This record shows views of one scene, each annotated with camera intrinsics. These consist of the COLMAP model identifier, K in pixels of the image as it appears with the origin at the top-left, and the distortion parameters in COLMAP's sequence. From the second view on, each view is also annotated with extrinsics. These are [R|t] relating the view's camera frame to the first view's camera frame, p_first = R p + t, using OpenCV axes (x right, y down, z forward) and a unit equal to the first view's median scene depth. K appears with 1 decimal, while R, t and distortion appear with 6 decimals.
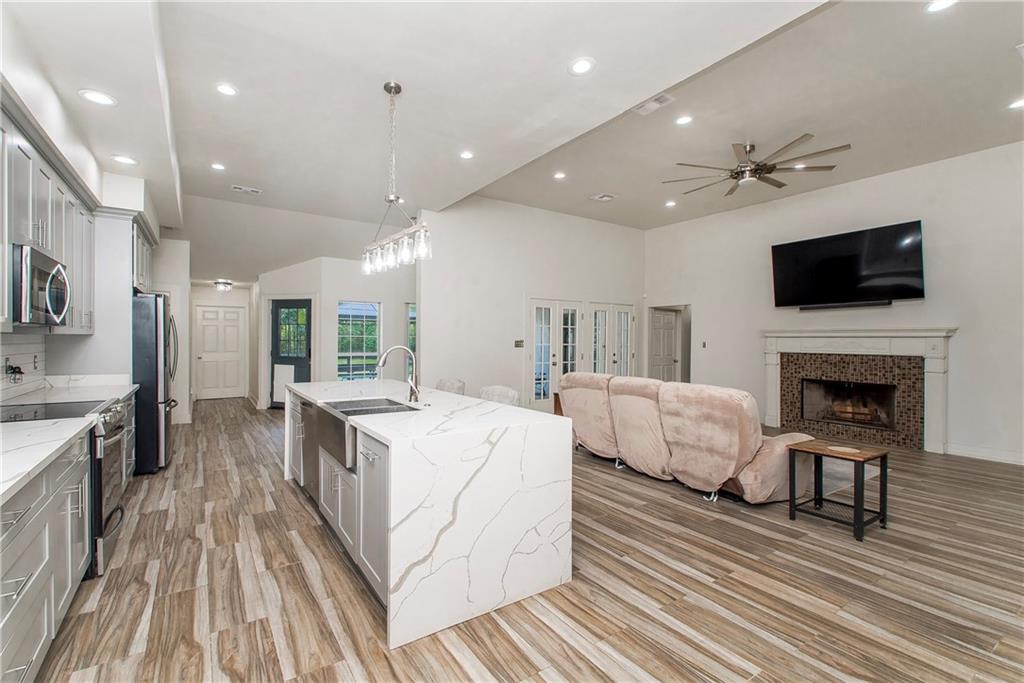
lens RADIAL K [[483.4, 0, 528.6], [0, 483.4, 342.6], [0, 0, 1]] dist [0.003727, -0.002474]
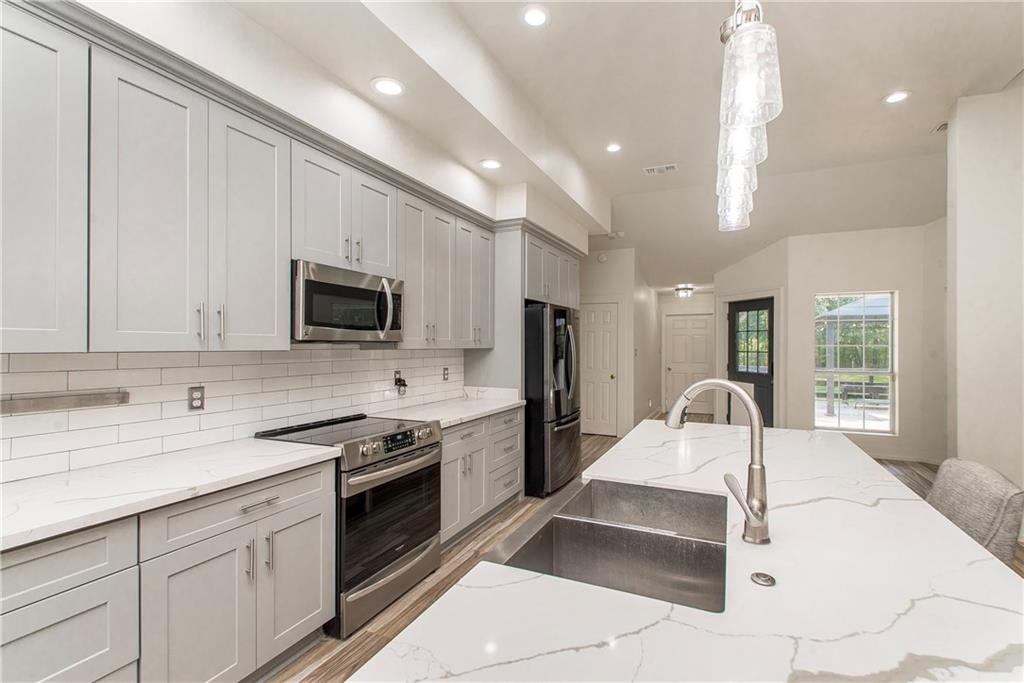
lens RADIAL K [[483.4, 0, 492.7], [0, 483.4, 343.6], [0, 0, 1]] dist [0.003727, -0.002474]
pose [[0.485411, -0.008515, -0.874245, -0.005904], [-0.003743, 0.999923, -0.011817, -0.010065], [0.874278, 0.009009, 0.485342, 0.355069]]
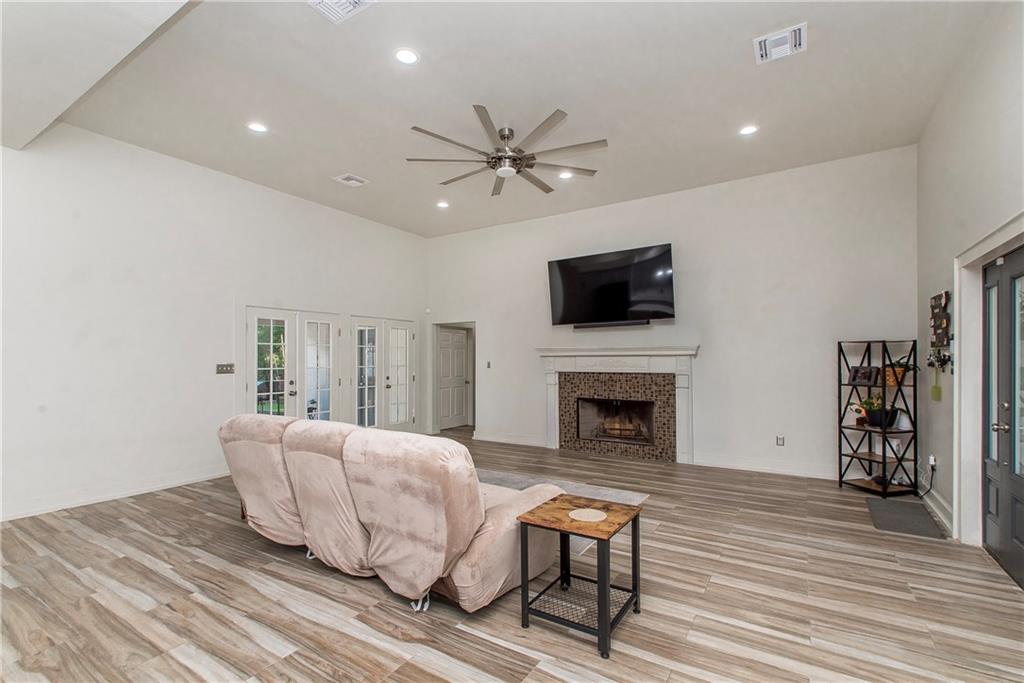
lens RADIAL K [[433.2, 0, 579.9], [0, 433.2, 358.3], [0, 0, 1]] dist [0.007960, -0.001723]
pose [[0.891416, -0.012384, 0.453016, 0.204389], [0.014974, 0.999886, -0.002131, -0.005105], [-0.452938, 0.008683, 0.891500, 0.251191]]
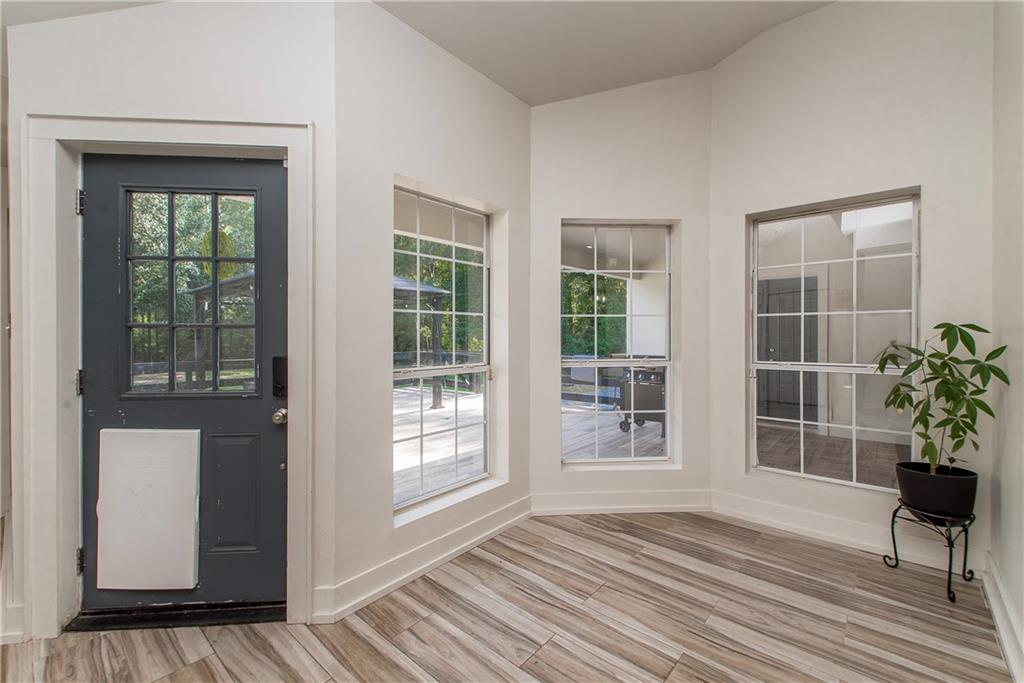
lens RADIAL K [[433.2, 0, 516.2], [0, 433.2, 332.8], [0, 0, 1]] dist [0.007960, -0.001723]
pose [[0.968773, -0.010558, 0.247723, -0.548439], [0.011269, 0.999935, -0.001451, 0.001315], [-0.247692, 0.004197, 0.968830, 1.069394]]
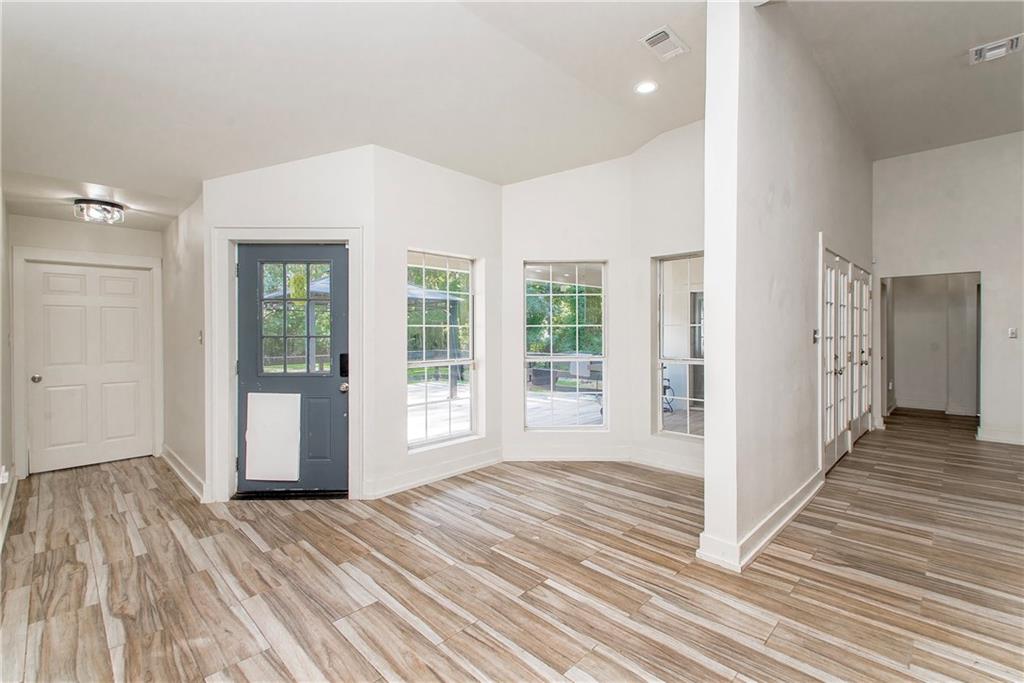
lens RADIAL K [[466.7, 0, 550.7], [0, 466.7, 331.3], [0, 0, 1]] dist [-0.000598, -0.002171]
pose [[0.971786, -0.011311, 0.235591, -0.517907], [0.011551, 0.999933, 0.000362, -0.009979], [-0.235580, 0.002369, 0.971852, 0.767629]]
